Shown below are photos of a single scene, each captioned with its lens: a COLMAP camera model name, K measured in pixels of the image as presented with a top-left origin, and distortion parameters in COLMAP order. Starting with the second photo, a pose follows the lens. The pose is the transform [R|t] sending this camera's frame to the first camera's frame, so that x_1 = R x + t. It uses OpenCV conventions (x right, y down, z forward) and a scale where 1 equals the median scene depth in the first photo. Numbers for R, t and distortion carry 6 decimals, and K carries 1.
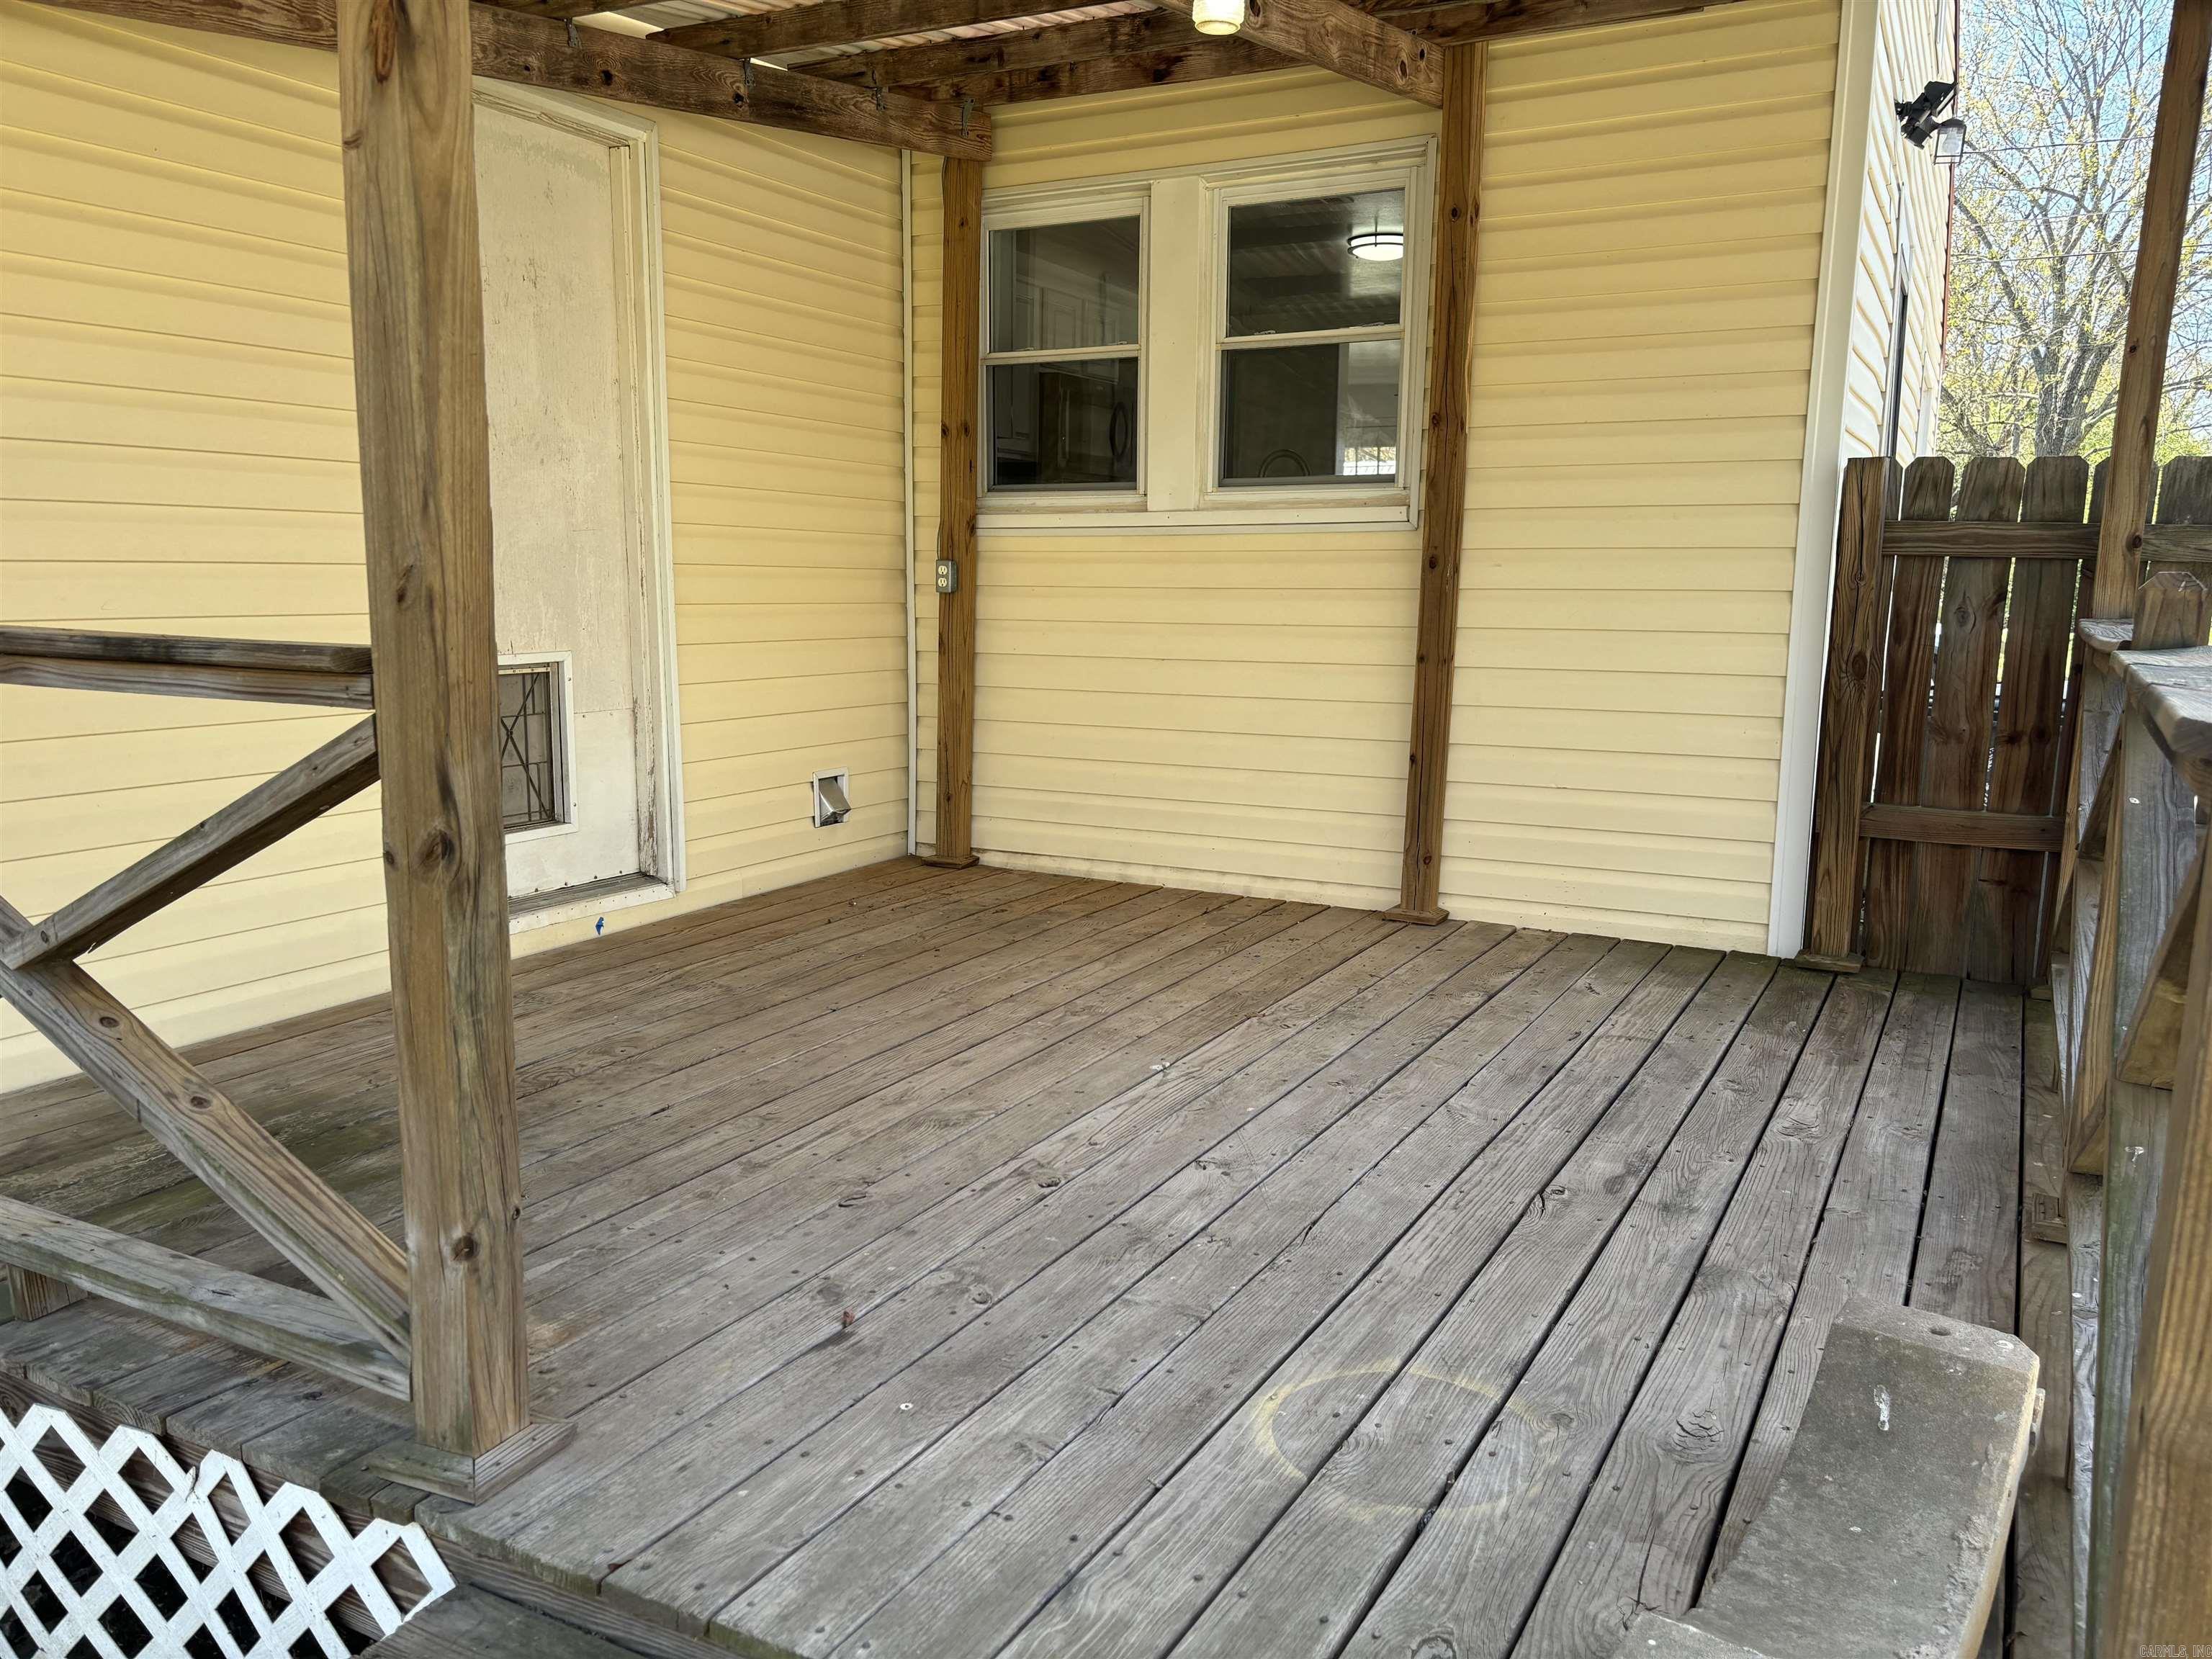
lens RADIAL K [[1673.2, 0, 1120.7], [0, 1673.2, 827.0], [0, 0, 1]] dist [0.049927, -0.052594]
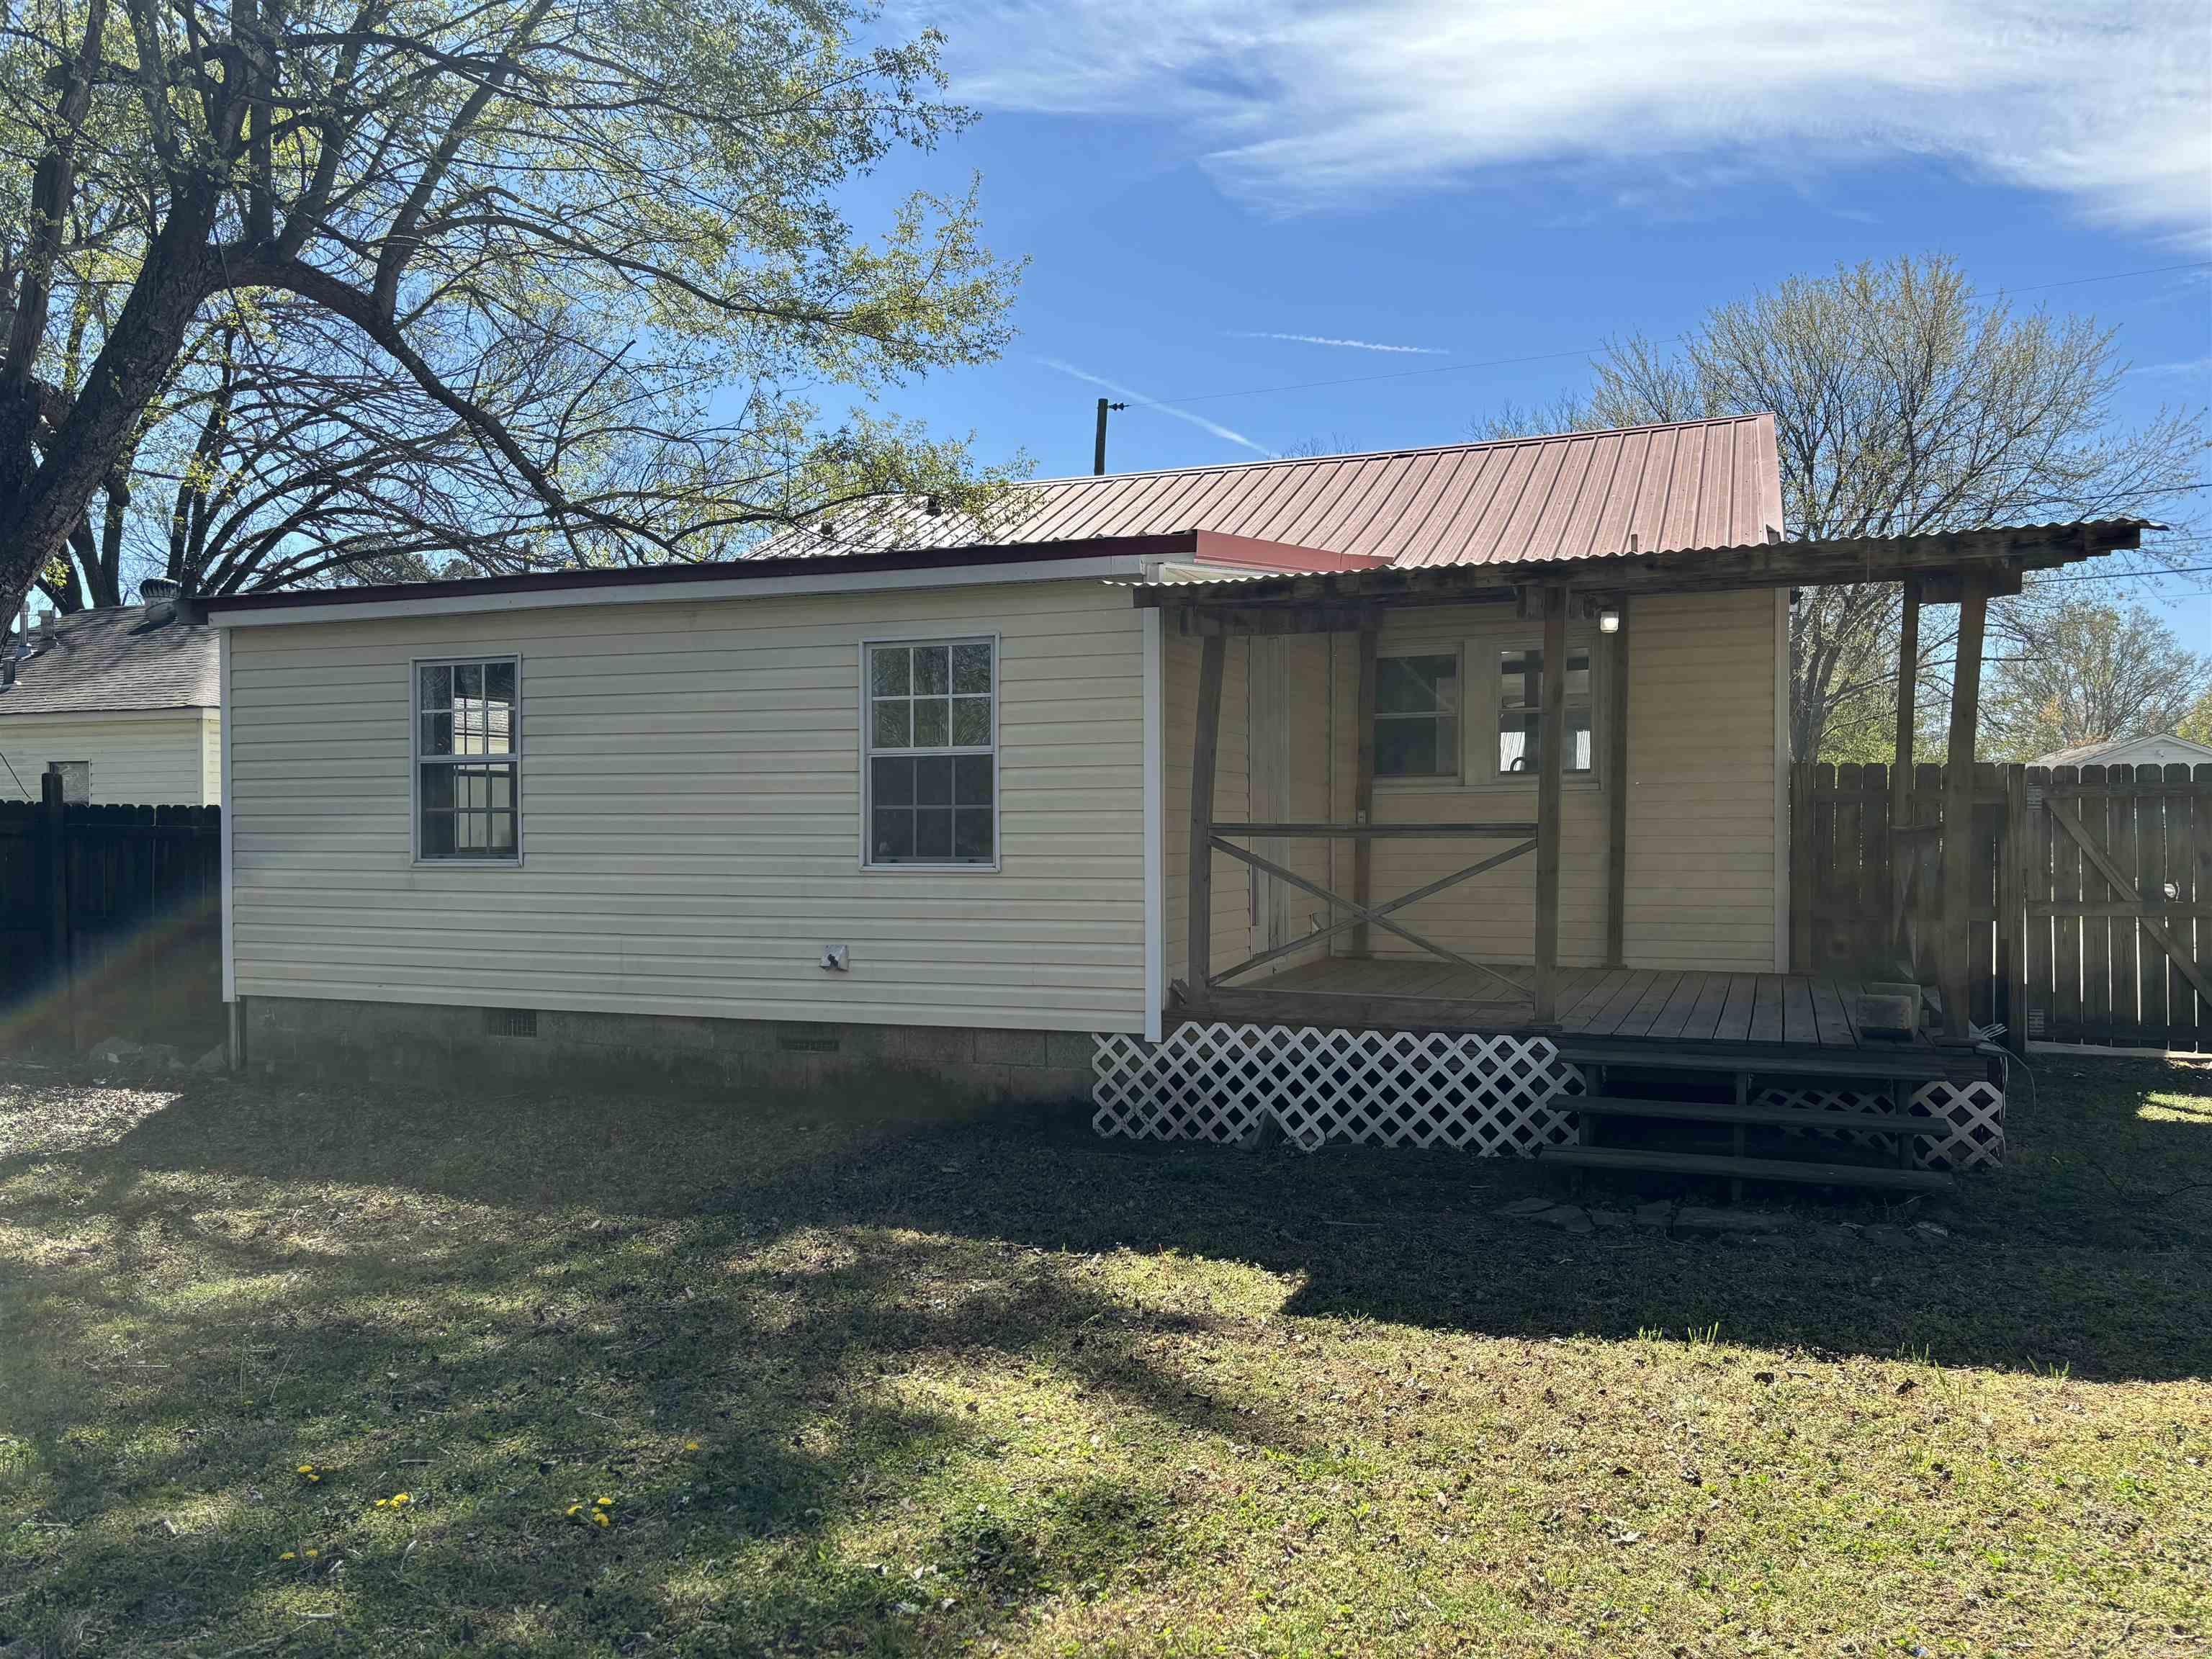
lens RADIAL K [[1673.2, 0, 1094.0], [0, 1673.2, 841.6], [0, 0, 1]] dist [0.049927, -0.052594]
pose [[0.994178, -0.012345, 0.107040, -0.646862], [0.027924, 0.988994, -0.145297, 0.169602], [-0.104068, 0.147440, 0.983581, -0.985715]]
